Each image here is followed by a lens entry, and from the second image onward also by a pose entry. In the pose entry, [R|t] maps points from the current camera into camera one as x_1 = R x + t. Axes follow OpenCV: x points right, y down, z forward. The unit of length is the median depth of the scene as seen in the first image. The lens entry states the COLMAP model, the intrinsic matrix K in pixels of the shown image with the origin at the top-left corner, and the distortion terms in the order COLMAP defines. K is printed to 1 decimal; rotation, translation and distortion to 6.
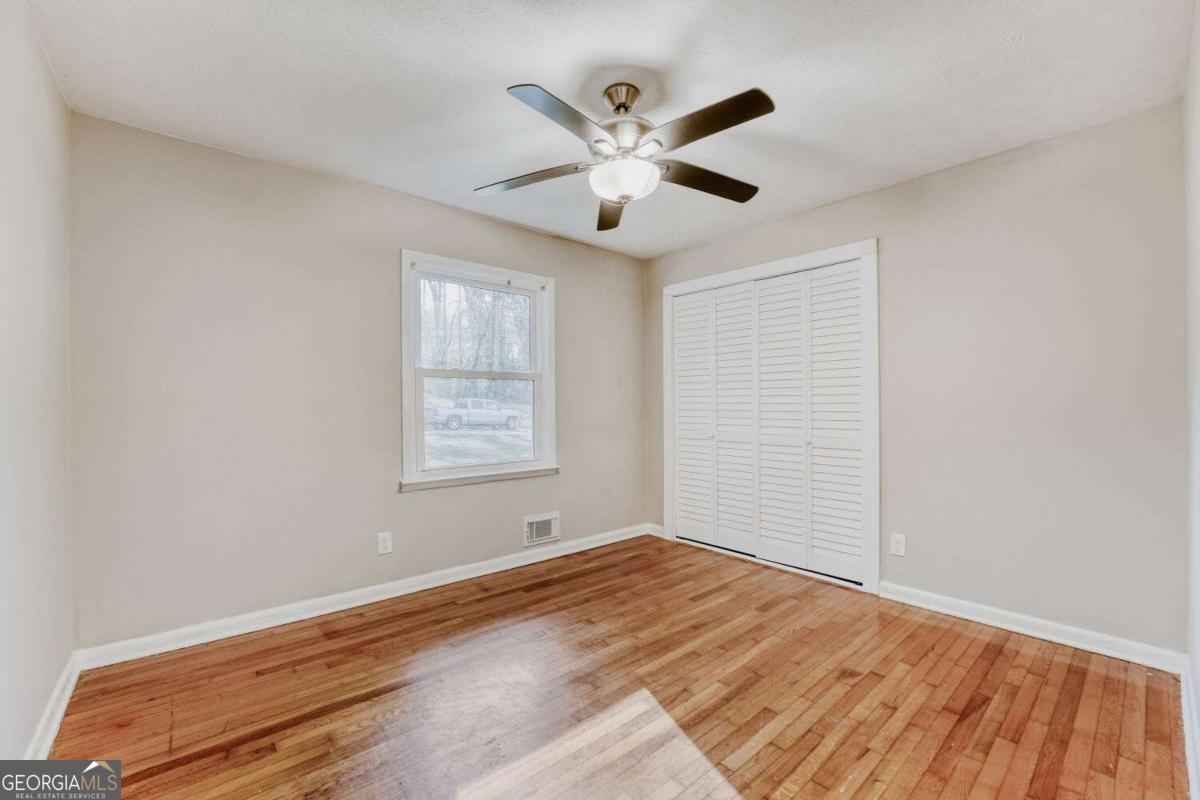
lens RADIAL K [[497.3, 0, 600.9], [0, 497.3, 402.4], [0, 0, 1]] dist [-0.037941, 0.007019]
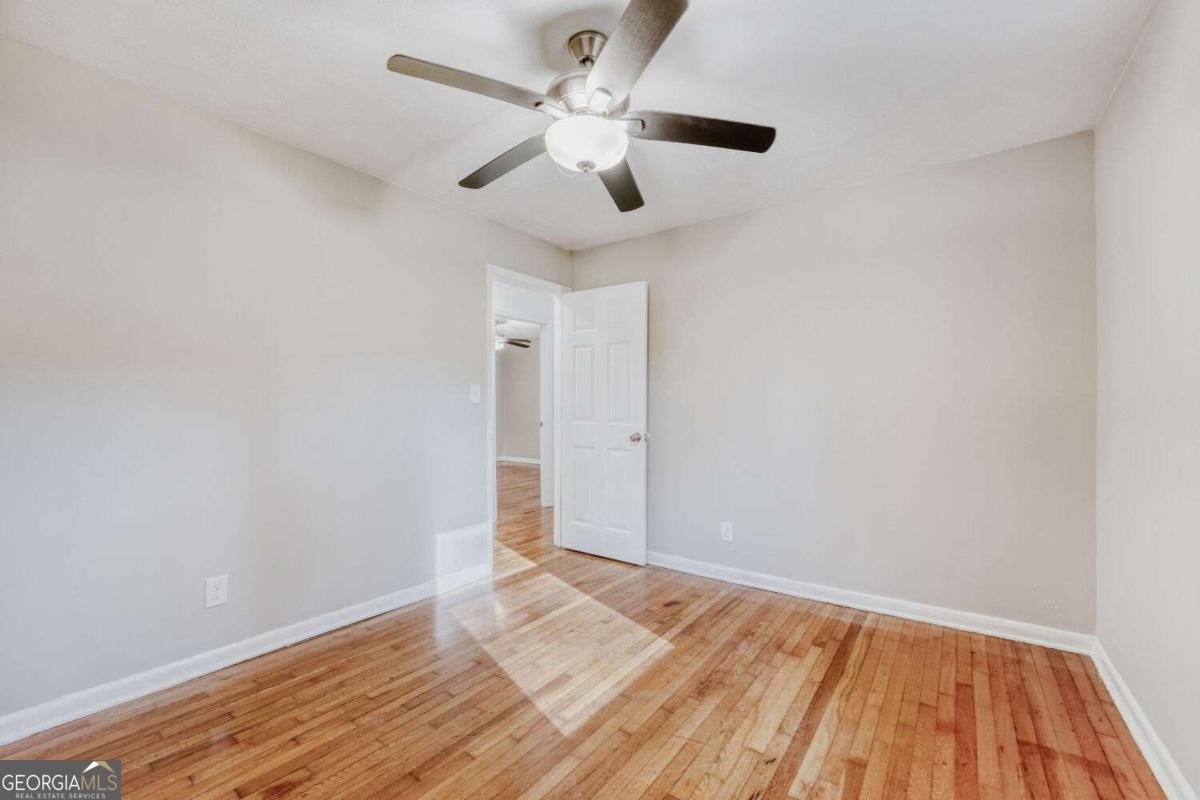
lens RADIAL K [[497.3, 0, 600.9], [0, 497.3, 402.4], [0, 0, 1]] dist [-0.037941, 0.007019]
pose [[-0.974832, 0.000449, -0.222941, 0.237530], [0.002520, 0.999956, -0.009005, 0.004078], [0.222927, -0.009341, -0.974790, 1.988972]]
